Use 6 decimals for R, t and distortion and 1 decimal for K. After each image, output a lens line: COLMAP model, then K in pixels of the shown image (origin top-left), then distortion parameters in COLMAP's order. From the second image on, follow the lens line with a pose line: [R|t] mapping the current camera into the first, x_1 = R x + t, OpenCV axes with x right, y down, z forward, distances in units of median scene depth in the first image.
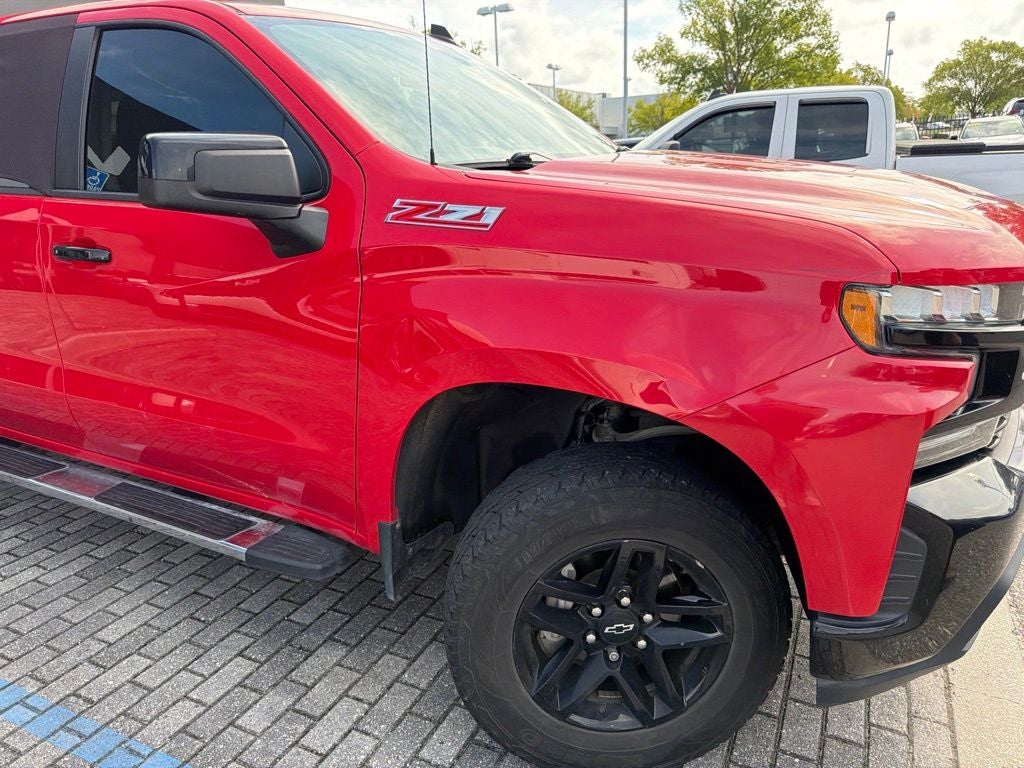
lens RADIAL K [[731.7, 0, 512.0], [0, 731.7, 384.0], [0, 0, 1]] dist [-0.000361, -0.002958]
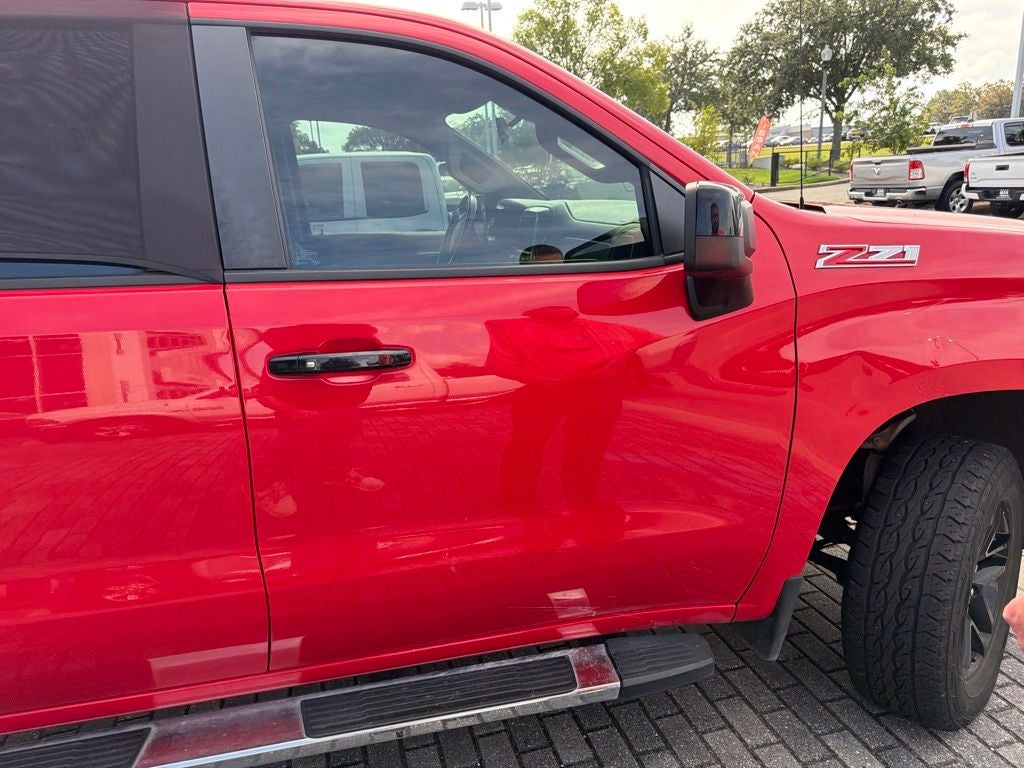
lens RADIAL K [[731.7, 0, 512.0], [0, 731.7, 384.0], [0, 0, 1]] dist [-0.000361, -0.002958]
pose [[0.755352, -0.174272, 0.631722, -0.872726], [0.221984, 0.975044, 0.003557, -0.122660], [-0.616577, 0.137545, 0.775187, 0.377098]]
